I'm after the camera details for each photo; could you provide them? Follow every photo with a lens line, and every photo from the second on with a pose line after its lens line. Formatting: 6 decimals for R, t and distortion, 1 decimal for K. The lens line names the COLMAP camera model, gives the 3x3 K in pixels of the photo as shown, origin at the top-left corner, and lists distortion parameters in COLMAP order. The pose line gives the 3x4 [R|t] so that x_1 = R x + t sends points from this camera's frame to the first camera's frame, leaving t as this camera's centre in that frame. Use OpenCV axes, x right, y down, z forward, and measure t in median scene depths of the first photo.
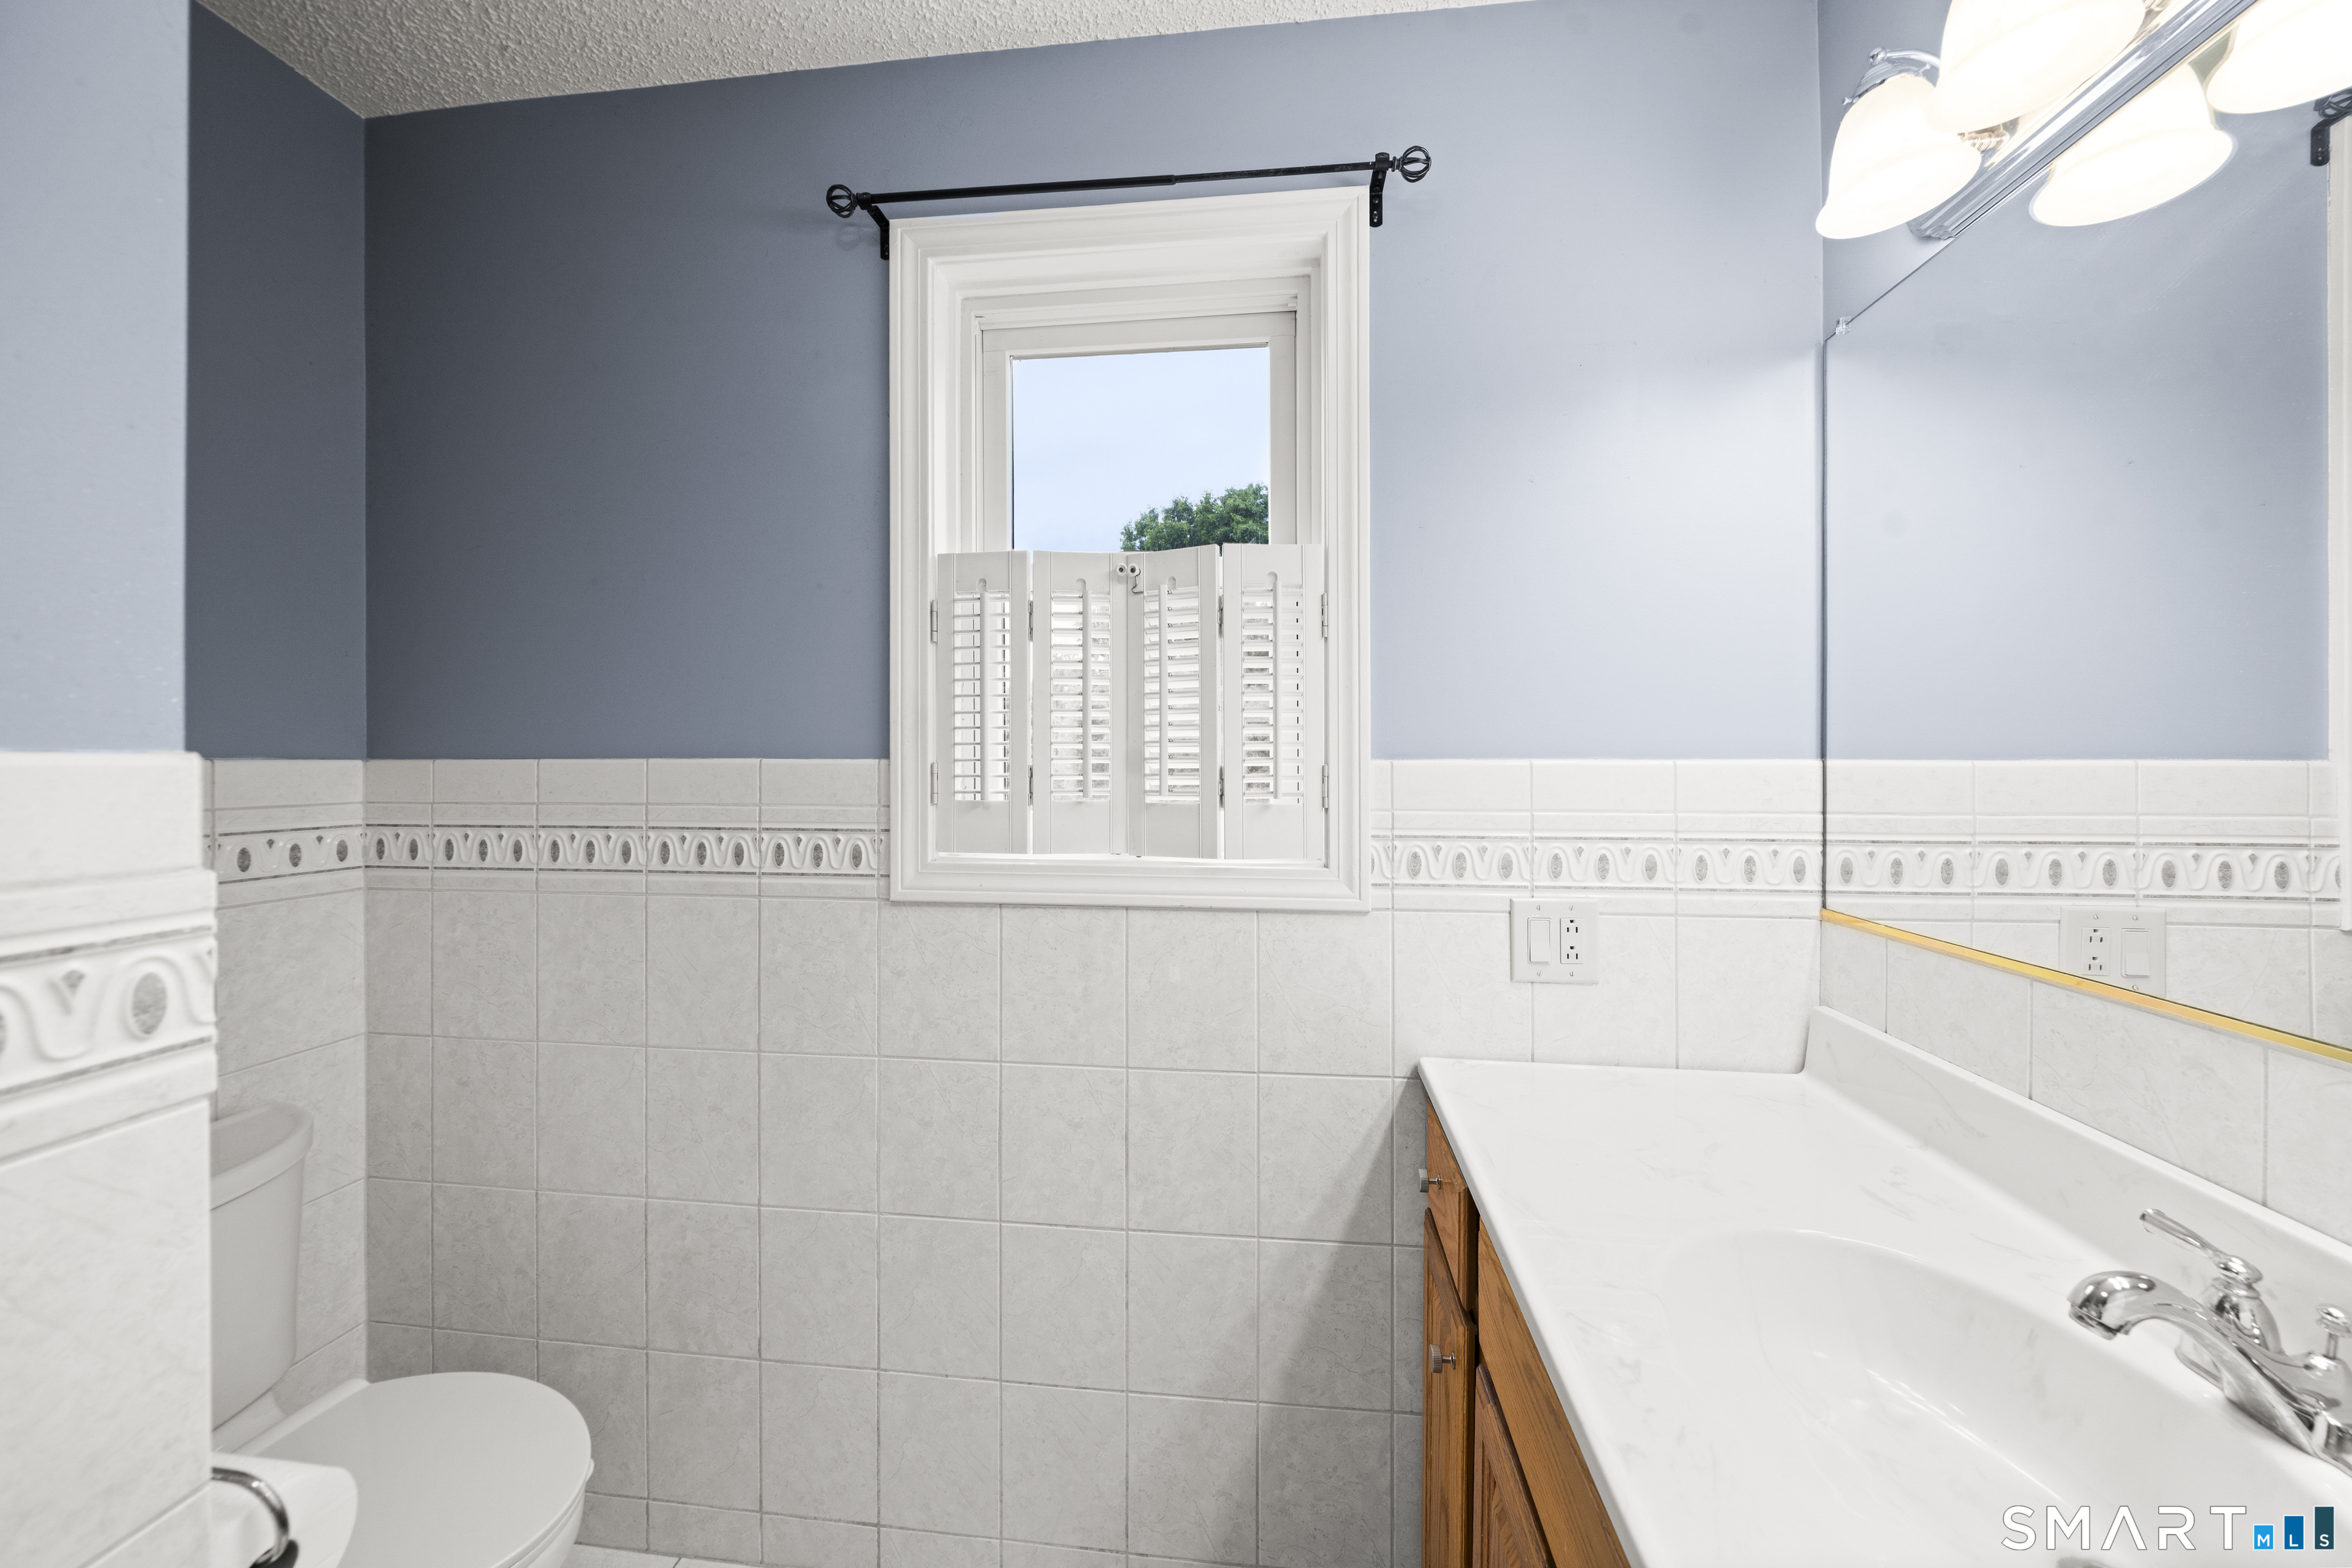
lens RADIAL K [[803.2, 0, 1182.9], [0, 803.2, 766.5], [0, 0, 1]] dist [-0.009413, -0.000028]
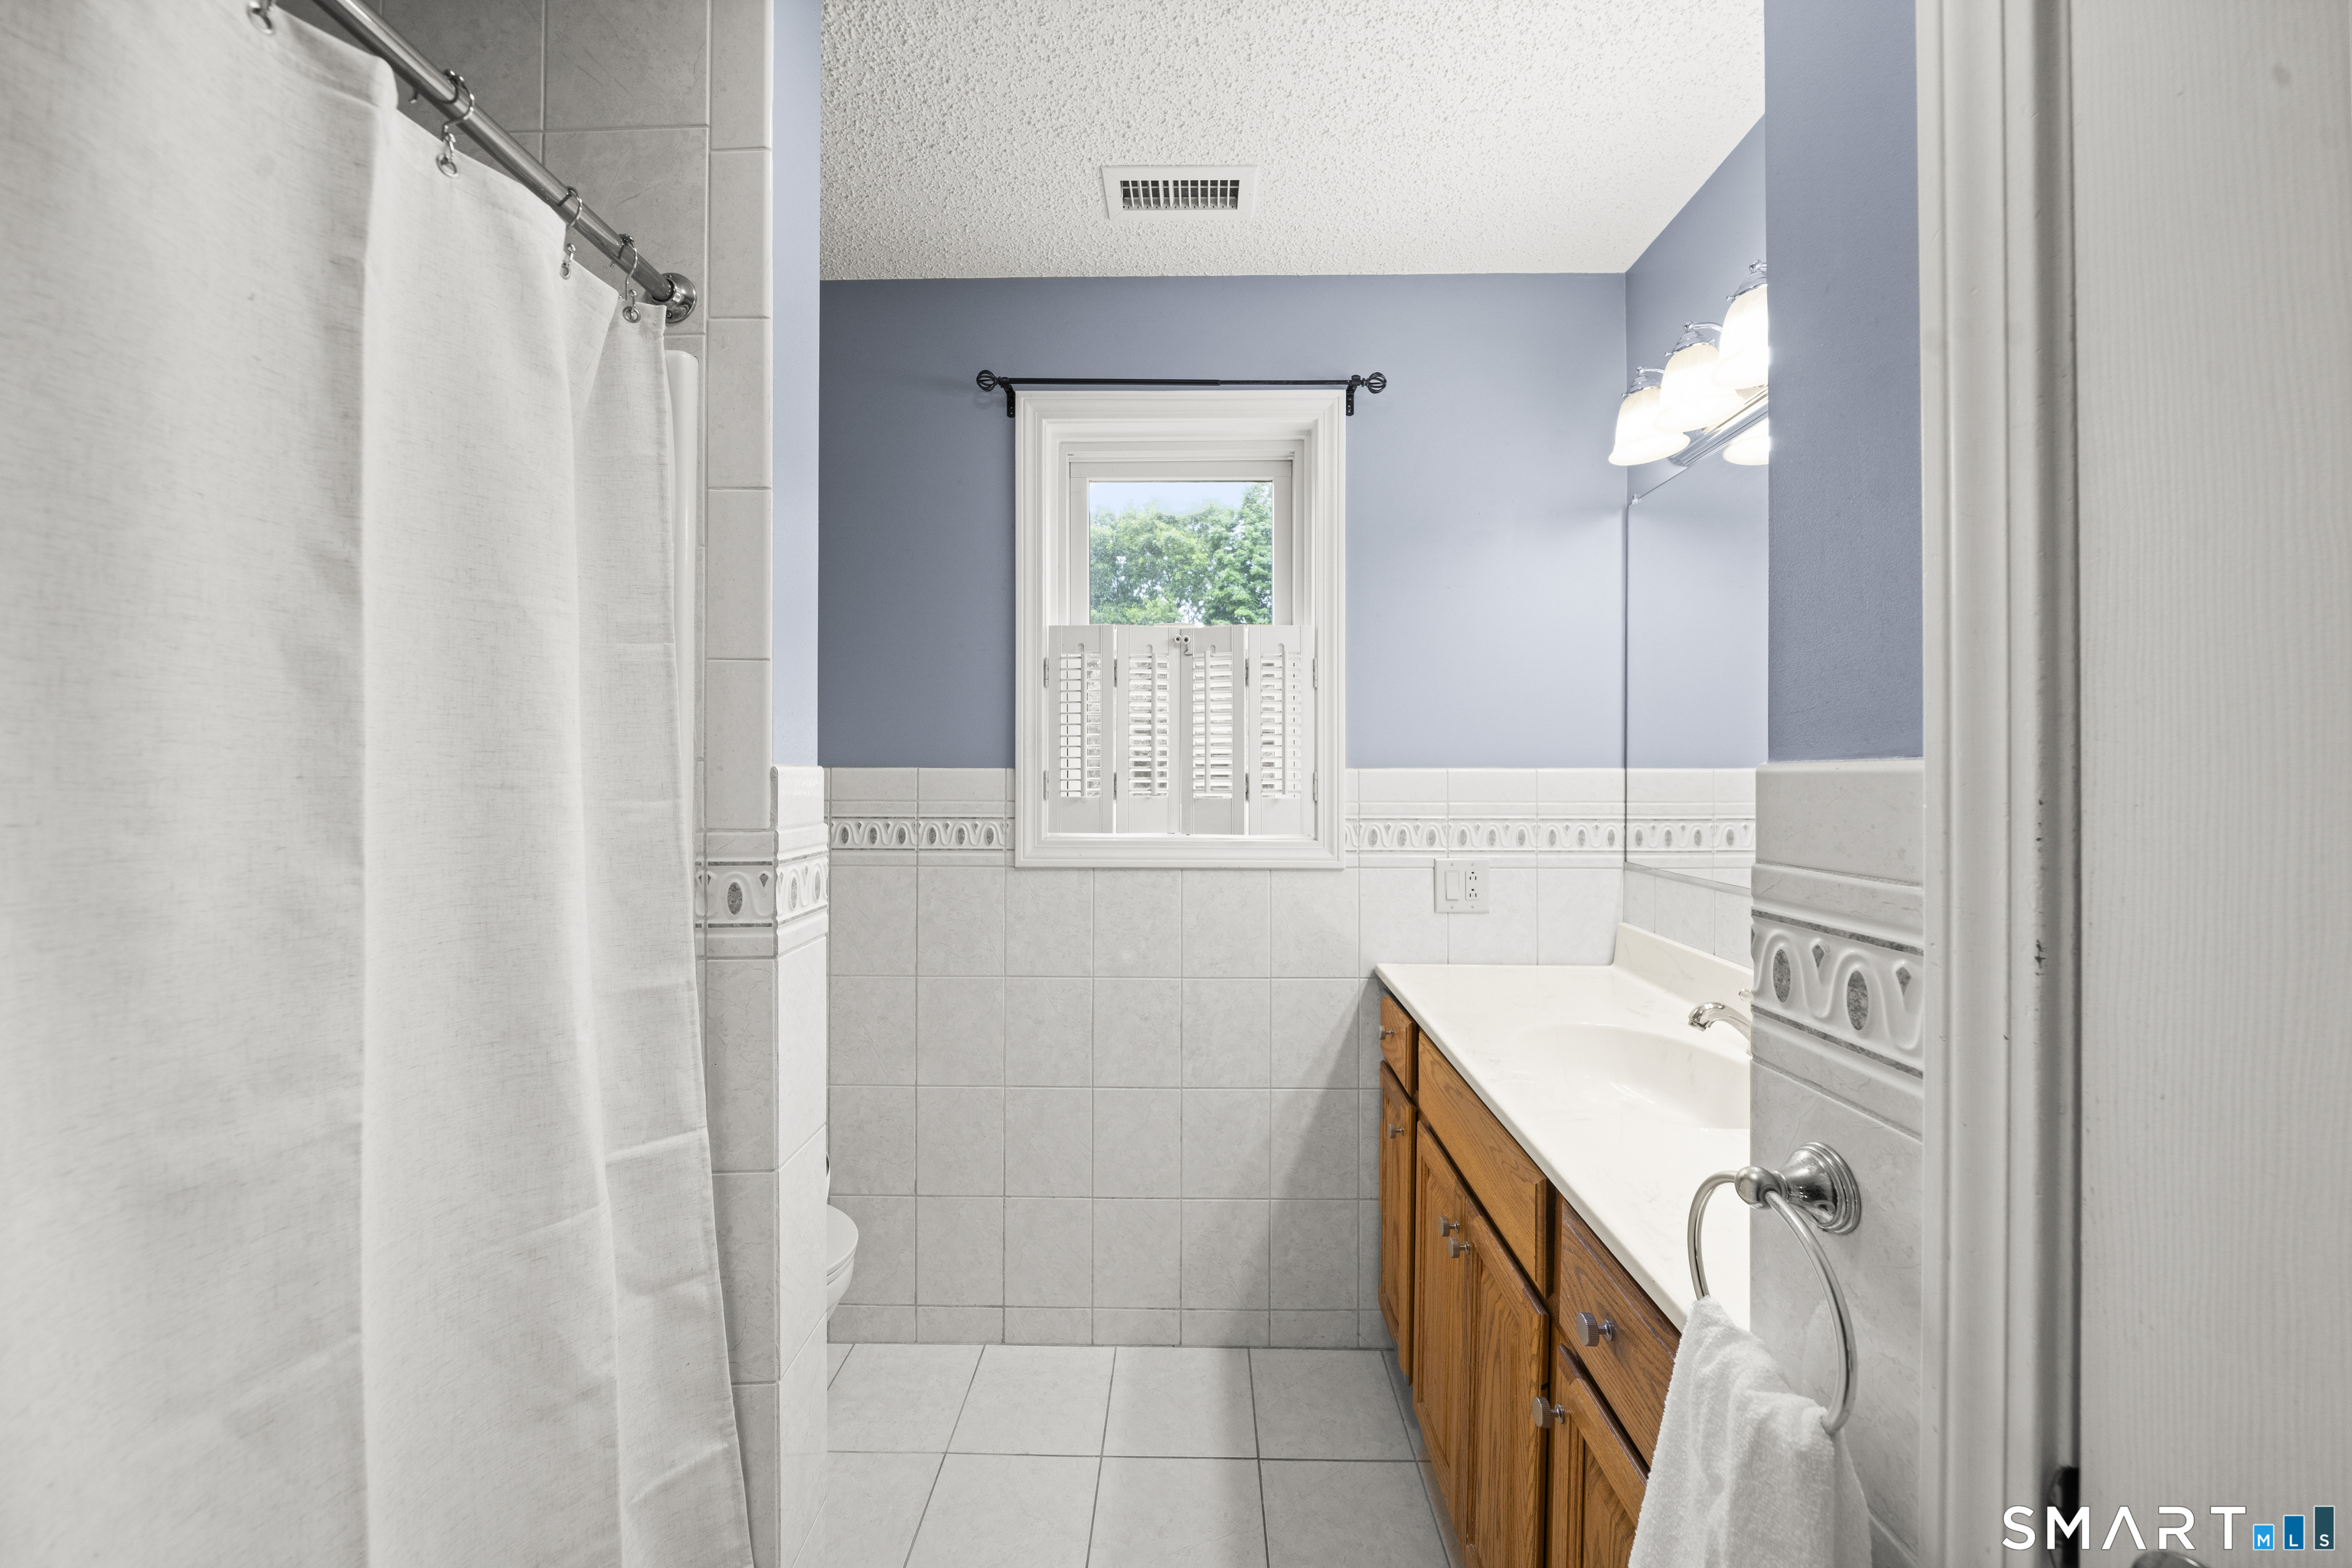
lens RADIAL K [[803.2, 0, 1176.9], [0, 803.2, 782.2], [0, 0, 1]] dist [-0.009413, -0.000028]
pose [[0.996165, -0.001860, 0.087480, -0.209981], [0.000959, 0.999946, 0.010337, 0.001617], [-0.087494, -0.010213, 0.996113, -0.470728]]
